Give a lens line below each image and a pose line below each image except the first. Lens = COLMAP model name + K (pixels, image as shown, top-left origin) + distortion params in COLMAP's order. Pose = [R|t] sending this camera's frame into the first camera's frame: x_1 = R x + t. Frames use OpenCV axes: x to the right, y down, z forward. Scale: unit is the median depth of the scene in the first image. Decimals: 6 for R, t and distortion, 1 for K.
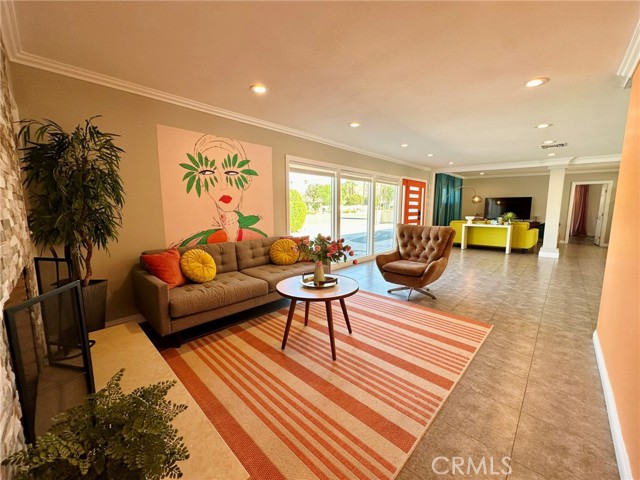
lens RADIAL K [[255.1, 0, 320.6], [0, 255.1, 240.2], [0, 0, 1]] dist [-0.002546, 0.000257]
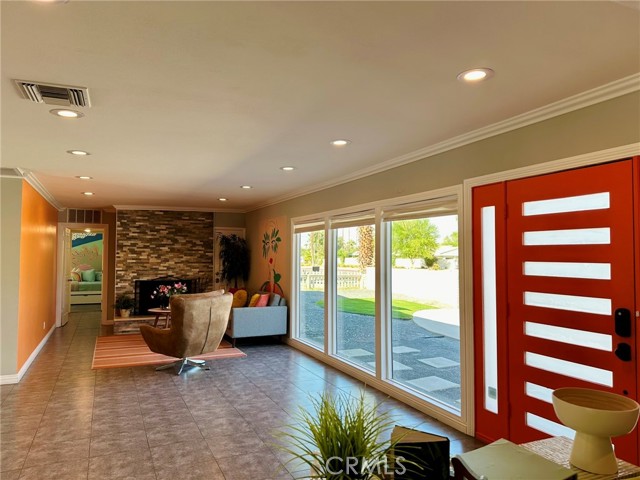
lens RADIAL K [[434.6, 0, 363.4], [0, 434.6, 236.0], [0, 0, 1]] dist [-0.041390, -0.018000]
pose [[-0.263698, -0.044031, -0.963600, 1.815460], [-0.123497, 0.992278, -0.011545, -0.335193], [0.956667, 0.115957, -0.267099, 2.129040]]
